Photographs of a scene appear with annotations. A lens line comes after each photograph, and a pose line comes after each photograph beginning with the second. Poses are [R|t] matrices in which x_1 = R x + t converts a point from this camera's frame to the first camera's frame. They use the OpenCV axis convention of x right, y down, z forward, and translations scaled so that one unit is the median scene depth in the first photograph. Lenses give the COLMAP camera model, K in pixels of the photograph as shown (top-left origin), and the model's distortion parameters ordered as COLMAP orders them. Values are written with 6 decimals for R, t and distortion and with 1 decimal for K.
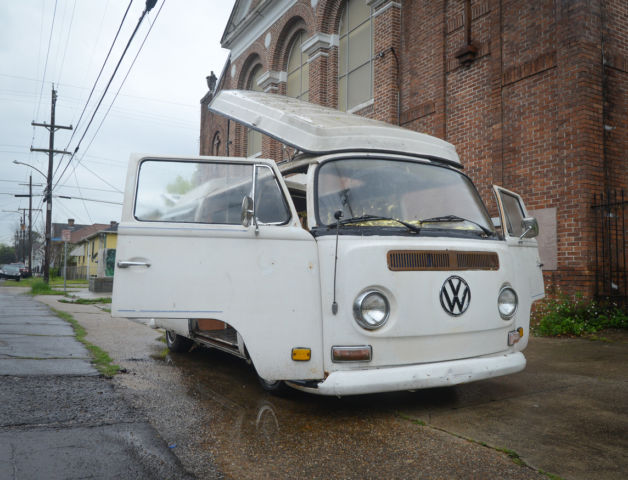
lens RADIAL K [[549.1, 0, 340.7], [0, 549.1, 240.0], [0, 0, 1]] dist [-0.011832, -0.001677]
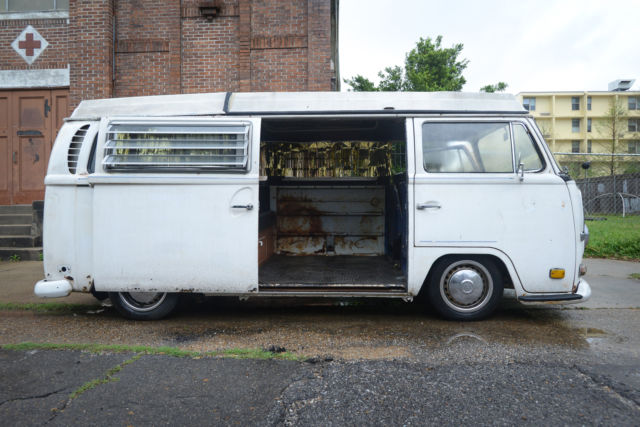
lens RADIAL K [[433.9, 0, 320.0], [0, 433.9, 213.5], [0, 0, 1]] dist [-0.016113, 0.003469]
pose [[0.559474, -0.029712, 0.828315, -0.466126], [-0.043869, 0.996895, 0.065390, 0.010970], [-0.827686, -0.072922, 0.556434, 0.363064]]
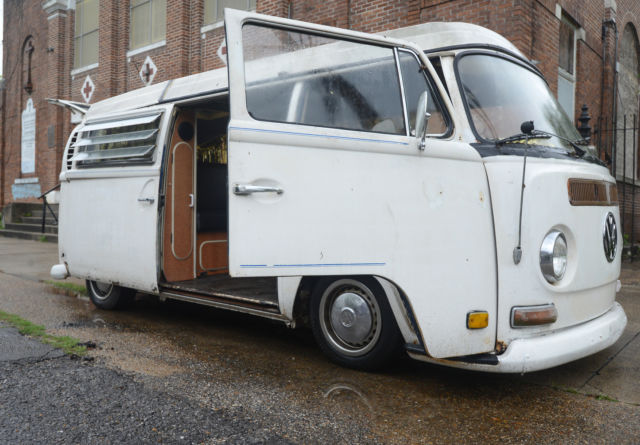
lens RADIAL K [[558.9, 0, 305.2], [0, 558.9, 222.1], [0, 0, 1]] dist [-0.009152, -0.005772]
pose [[0.956701, 0.002325, 0.291064, -0.187668], [-0.026933, 0.996385, 0.080566, 0.010423], [-0.289825, -0.084917, 0.953305, 0.141781]]
